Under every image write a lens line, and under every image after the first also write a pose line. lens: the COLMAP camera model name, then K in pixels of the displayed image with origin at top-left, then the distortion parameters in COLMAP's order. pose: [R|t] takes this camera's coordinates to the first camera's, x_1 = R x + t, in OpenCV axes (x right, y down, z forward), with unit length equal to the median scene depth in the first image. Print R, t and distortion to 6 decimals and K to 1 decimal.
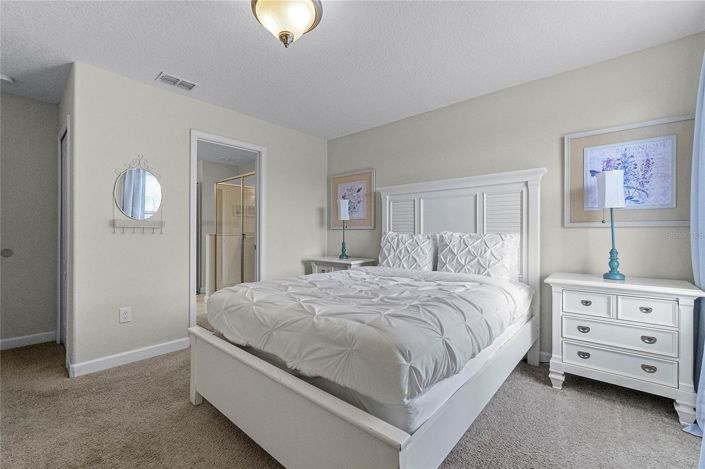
lens RADIAL K [[298.7, 0, 327.2], [0, 298.7, 234.5], [0, 0, 1]] dist [-0.001945, -0.000428]
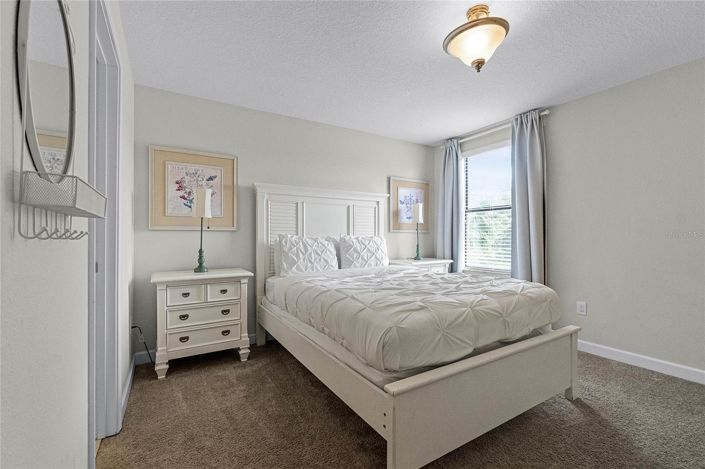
lens RADIAL K [[298.7, 0, 327.2], [0, 298.7, 234.5], [0, 0, 1]] dist [-0.001945, -0.000428]
pose [[0.288153, 0.004208, 0.957575, -0.579040], [0.005512, 0.999966, -0.006052, -0.002434], [-0.957569, 0.007022, 0.288120, 0.563711]]
